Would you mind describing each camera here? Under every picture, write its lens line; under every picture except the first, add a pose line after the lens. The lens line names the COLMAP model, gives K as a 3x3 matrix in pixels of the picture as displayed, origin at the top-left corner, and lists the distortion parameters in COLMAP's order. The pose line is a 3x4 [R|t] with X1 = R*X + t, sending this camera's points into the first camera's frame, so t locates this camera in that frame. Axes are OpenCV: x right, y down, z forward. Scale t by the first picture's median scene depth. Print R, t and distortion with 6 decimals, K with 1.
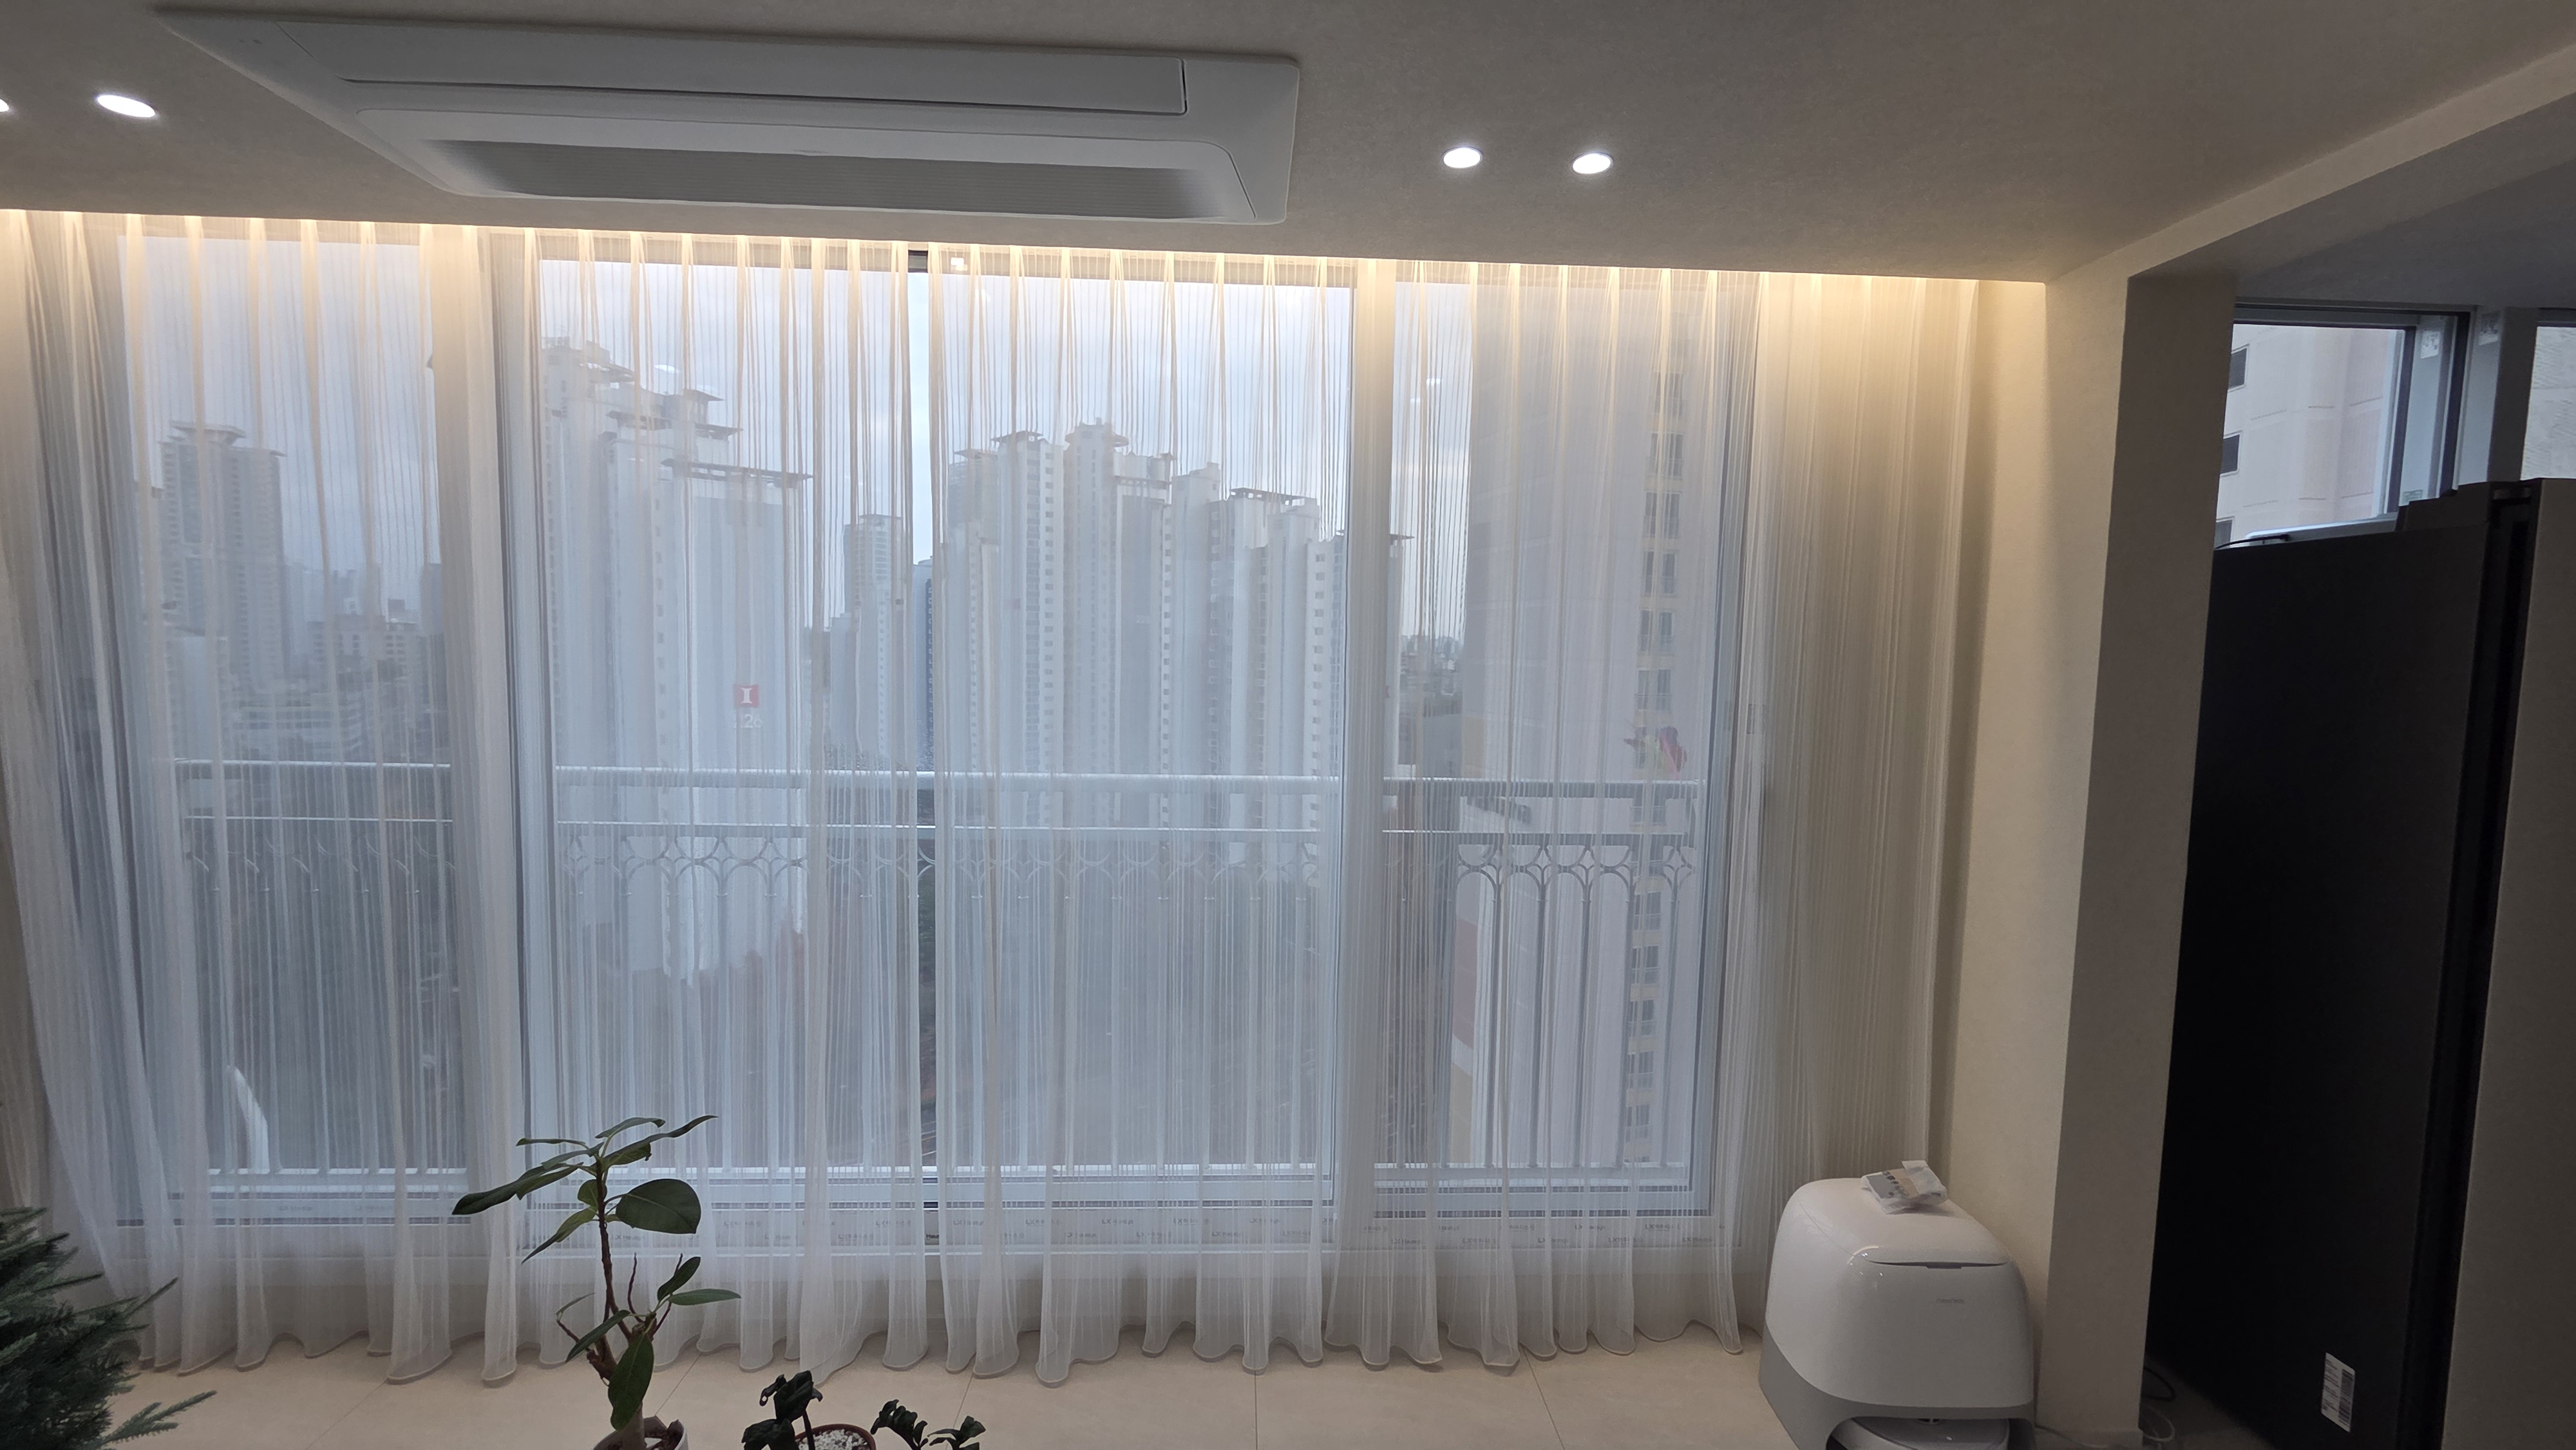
lens RADIAL K [[1069.1, 0, 1275.4], [0, 1069.1, 730.5], [0, 0, 1]] dist [-0.003031, 0.000130]
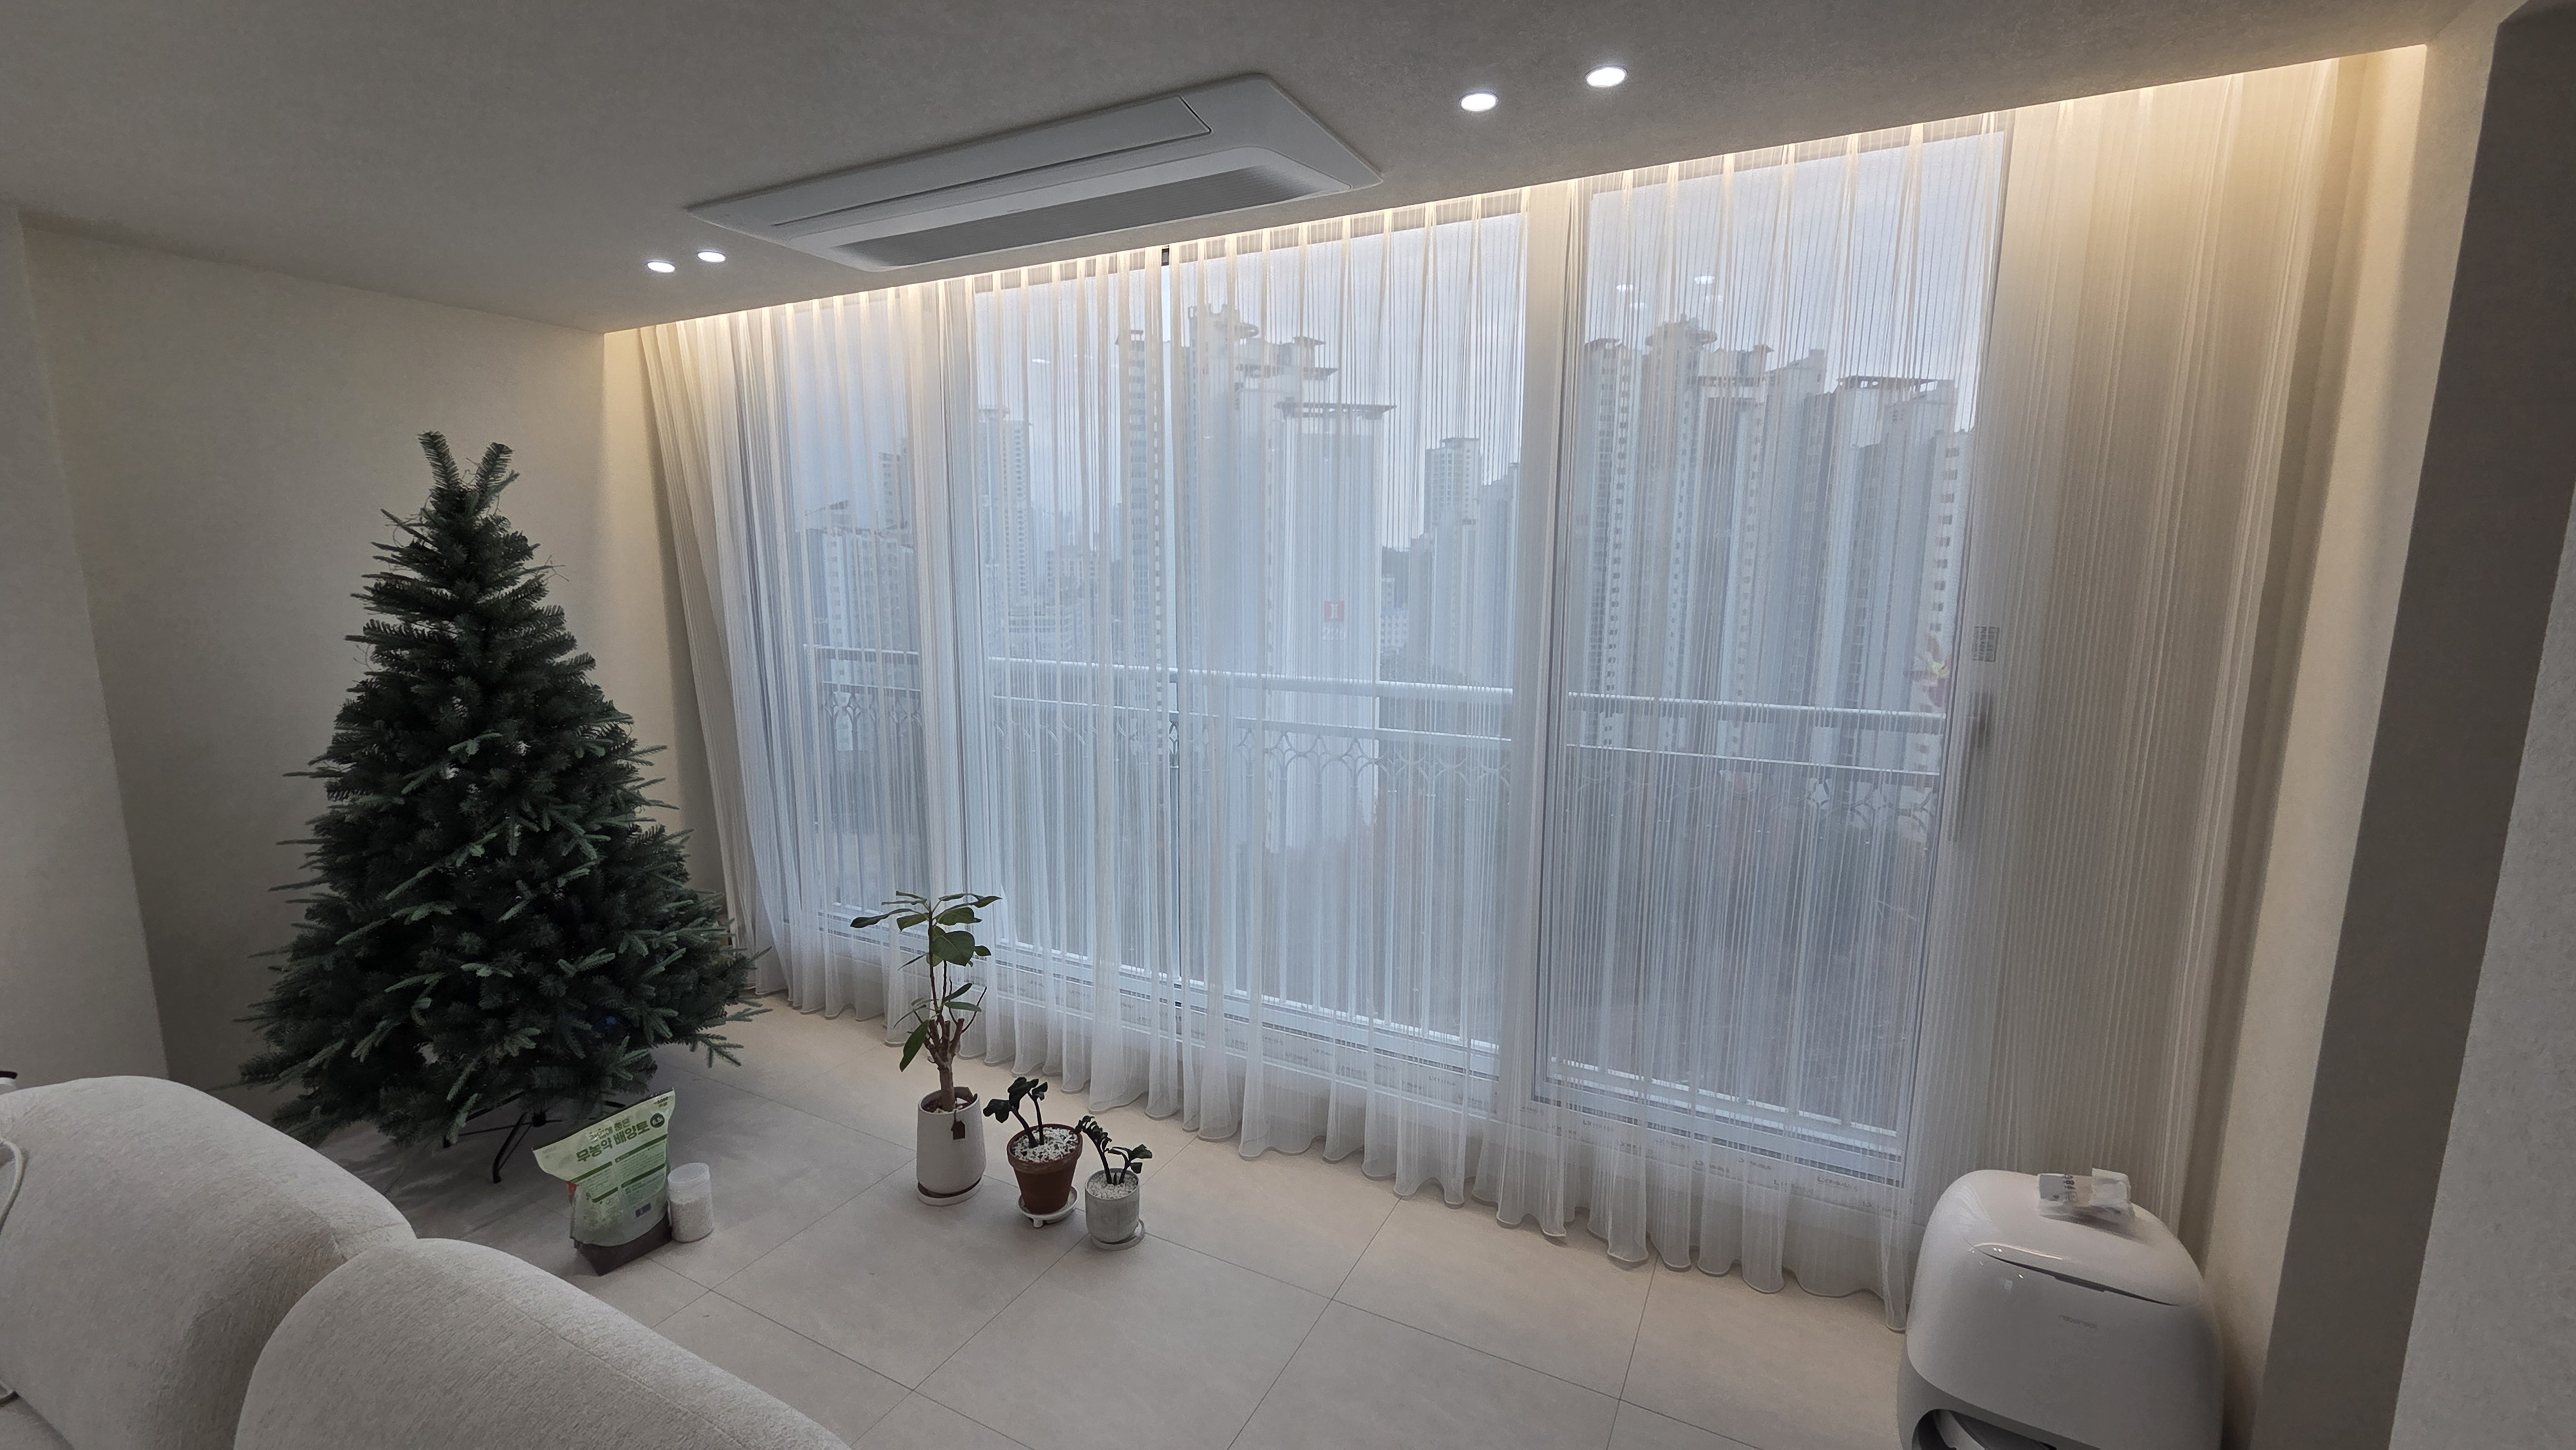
lens RADIAL K [[1069.1, 0, 1275.4], [0, 1069.1, 730.5], [0, 0, 1]] dist [-0.003031, 0.000130]
pose [[0.861170, 0.064445, -0.504215, 0.402320], [-0.025935, 0.996209, 0.083033, 0.002653], [0.507655, -0.058429, 0.859577, -0.036744]]
